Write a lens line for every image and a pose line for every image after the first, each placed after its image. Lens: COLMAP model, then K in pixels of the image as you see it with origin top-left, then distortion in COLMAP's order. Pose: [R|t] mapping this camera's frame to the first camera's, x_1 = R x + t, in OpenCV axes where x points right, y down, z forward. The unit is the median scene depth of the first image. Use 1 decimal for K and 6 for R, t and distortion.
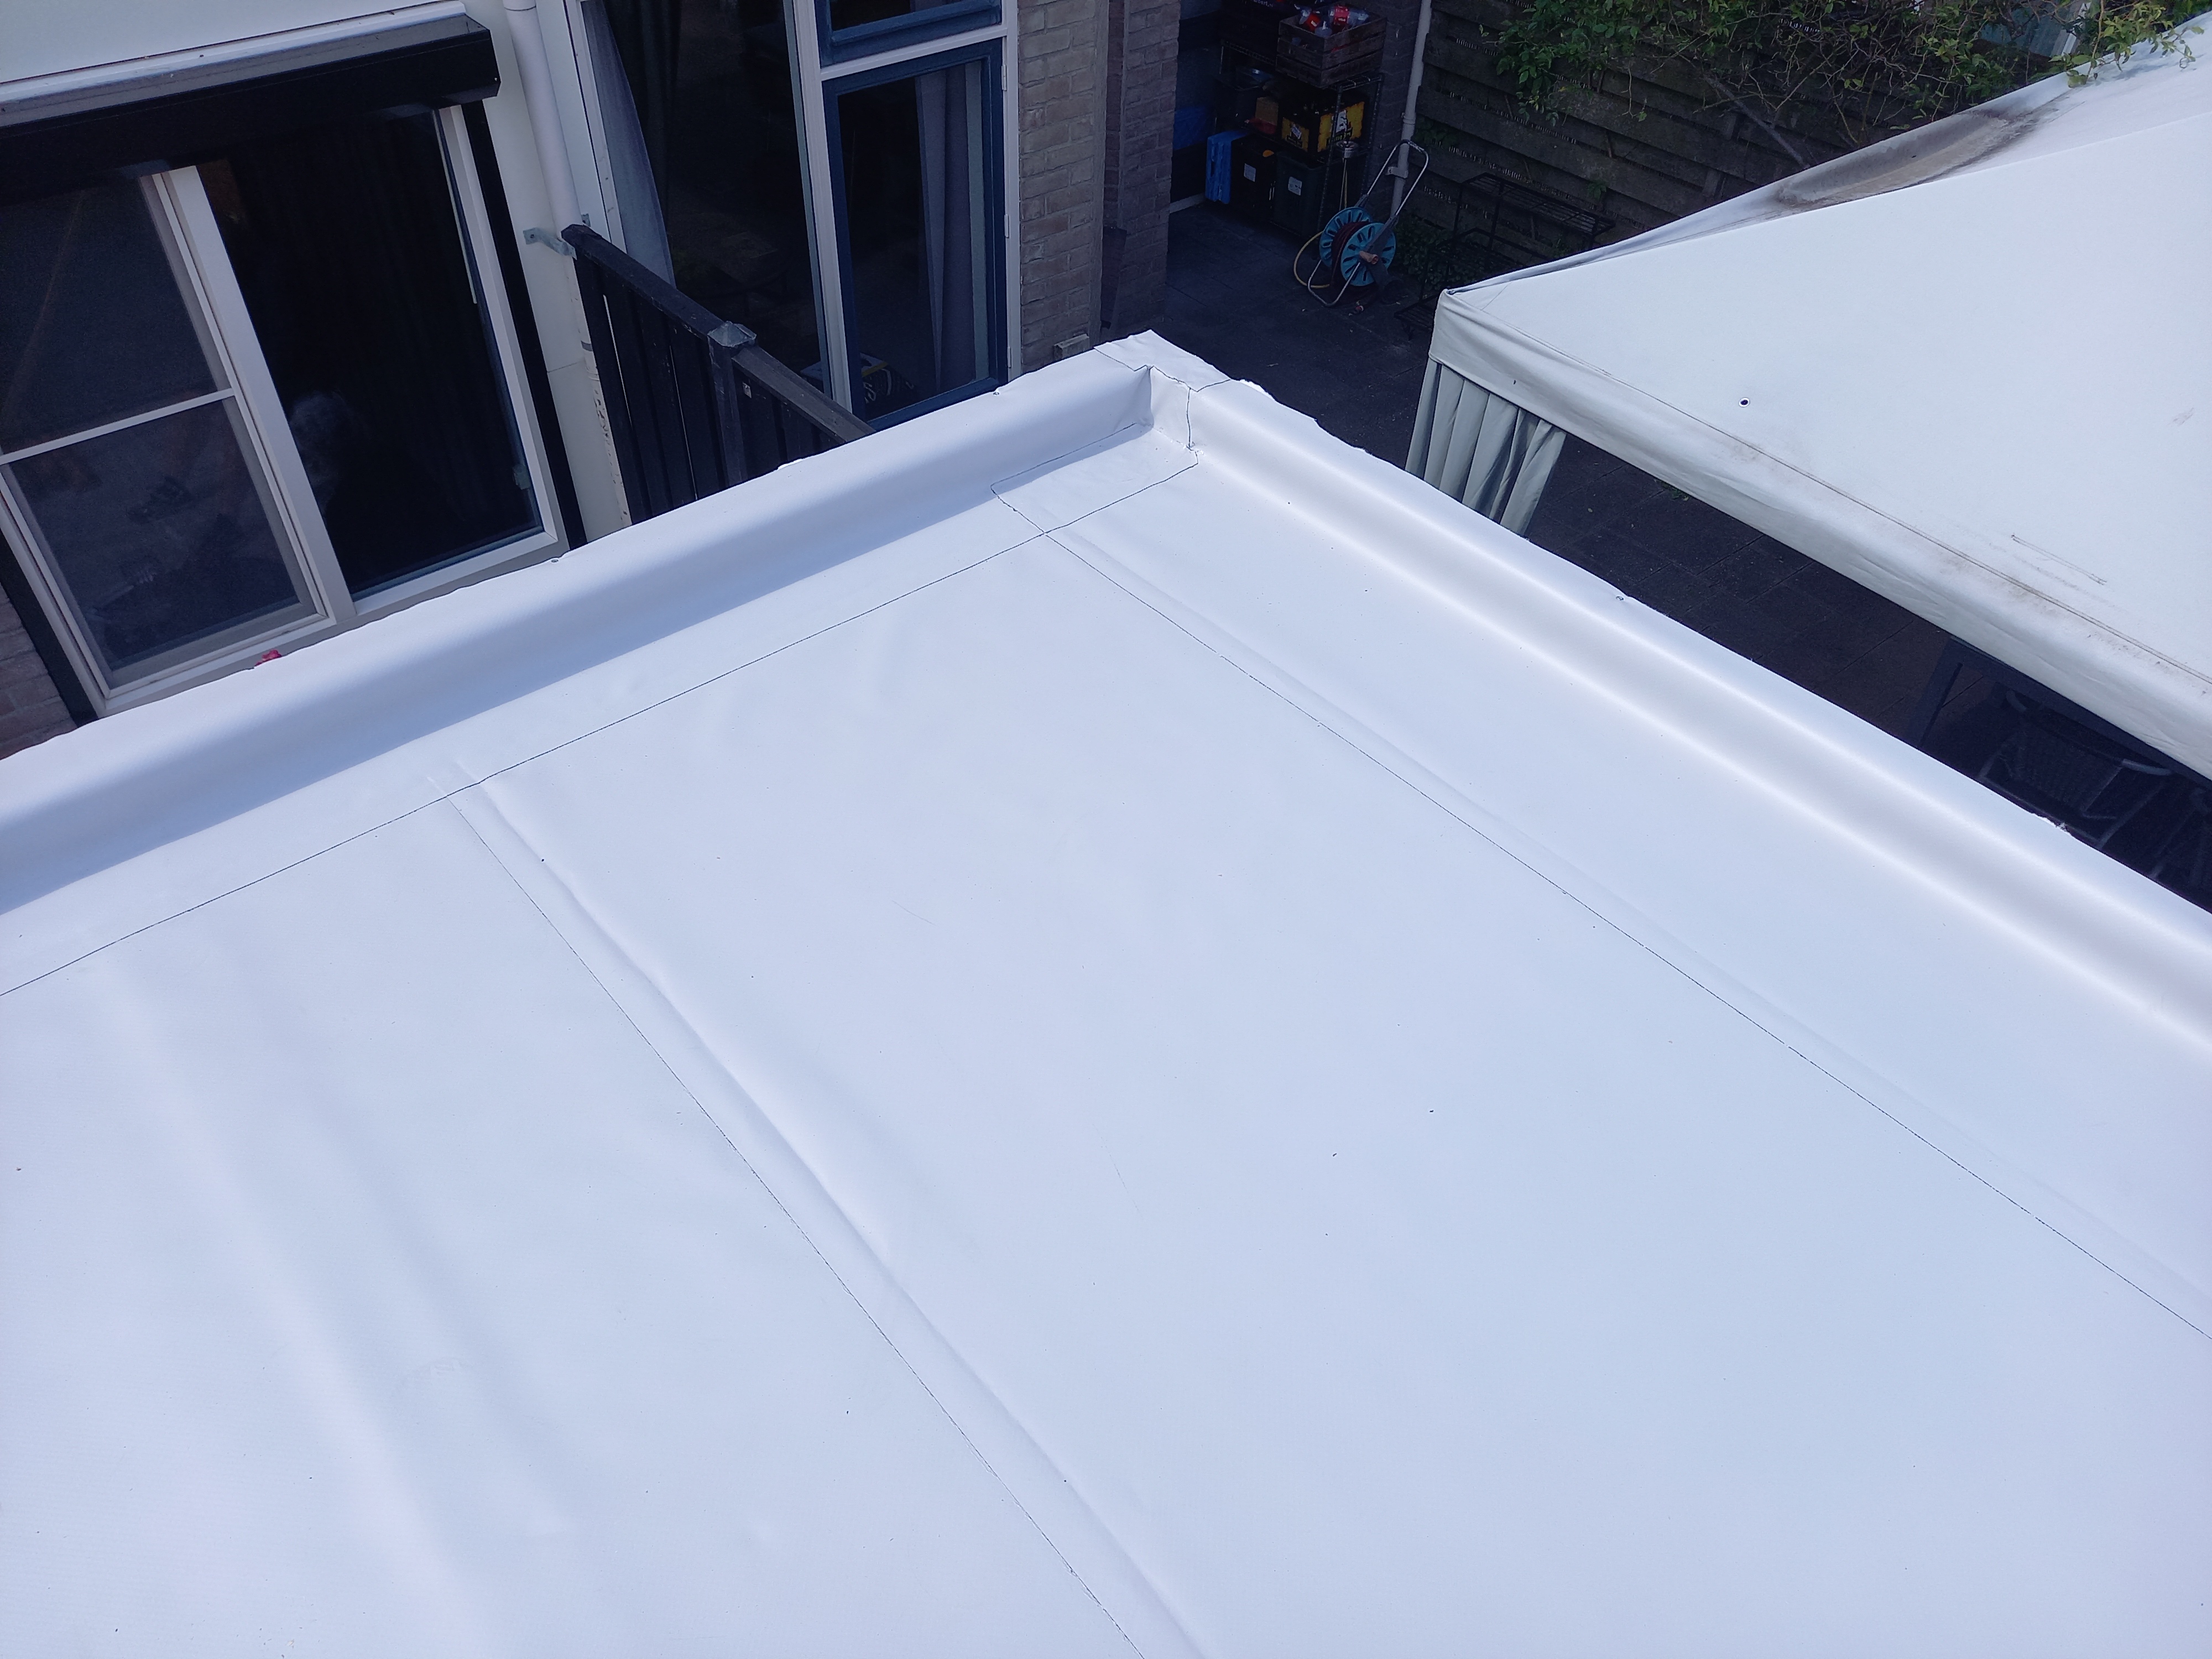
lens RADIAL K [[1611.2, 0, 1092.2], [0, 1611.2, 832.2], [0, 0, 1]] dist [0.072813, -0.073293]
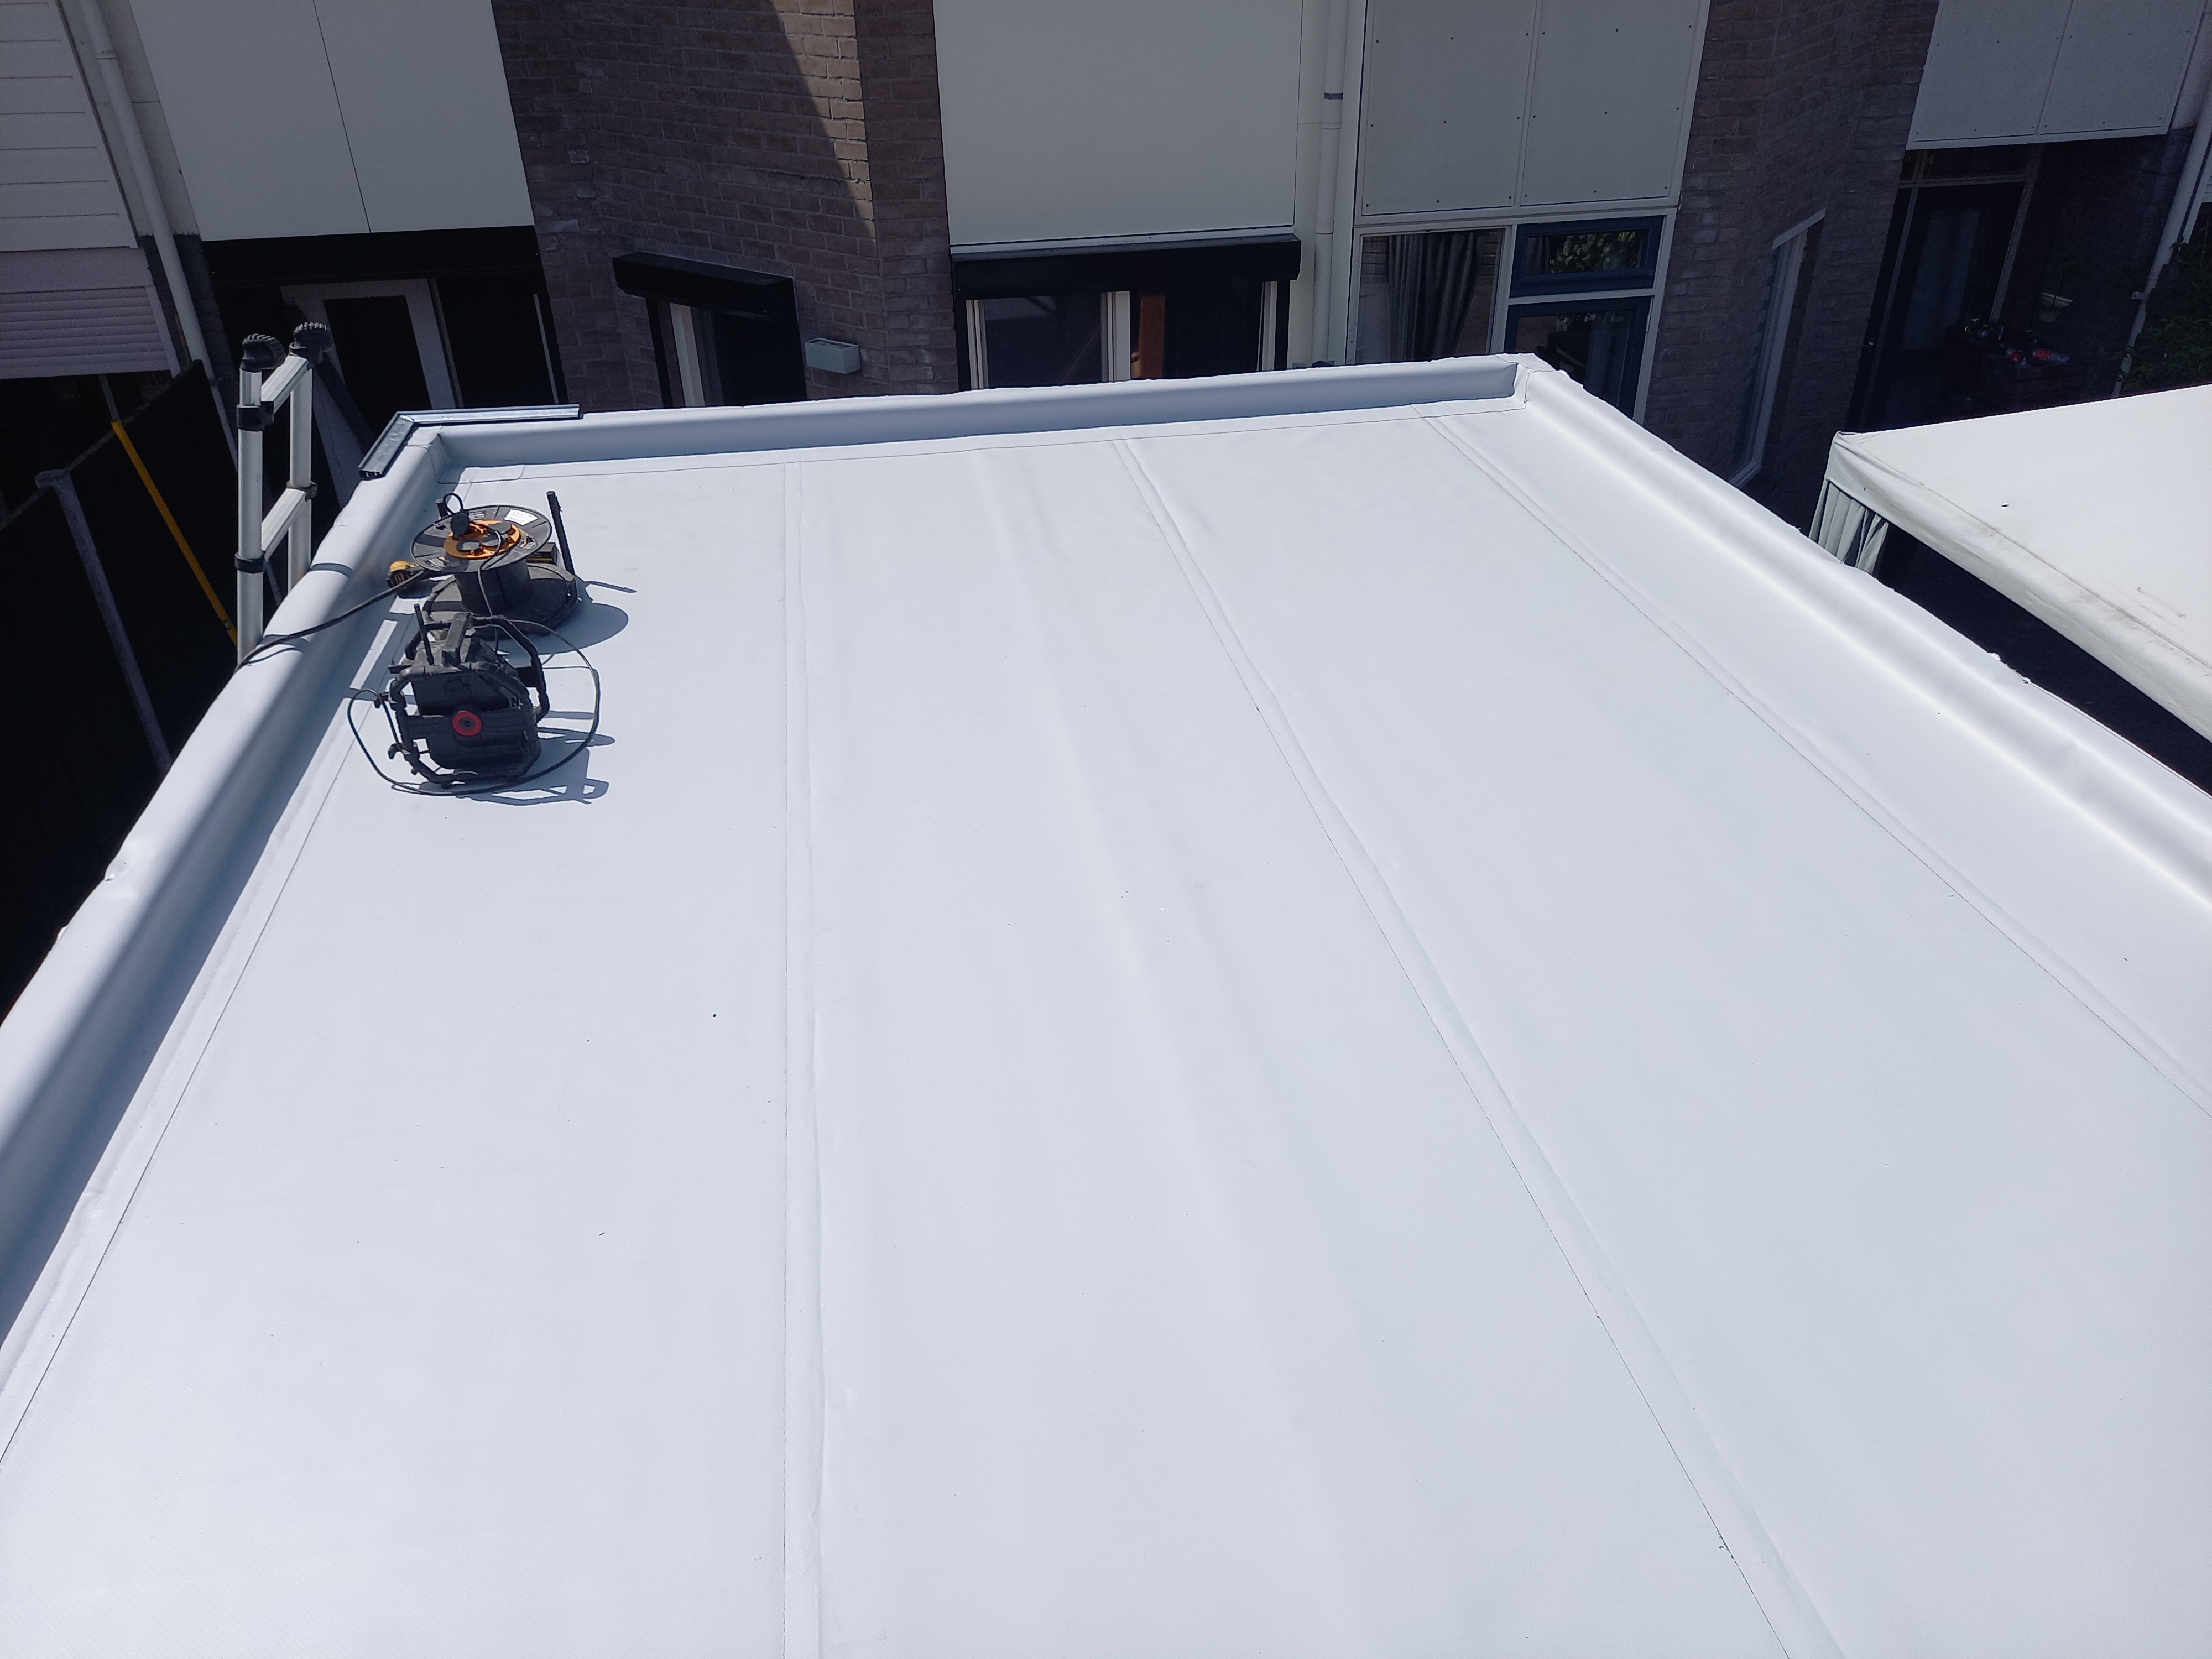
lens RADIAL K [[1611.2, 0, 1092.2], [0, 1611.2, 832.2], [0, 0, 1]] dist [0.072813, -0.073293]
pose [[0.857492, 0.233726, -0.458345, 0.411489], [-0.323481, 0.937669, -0.127031, 0.424914], [0.400085, 0.257193, 0.879650, -0.491329]]
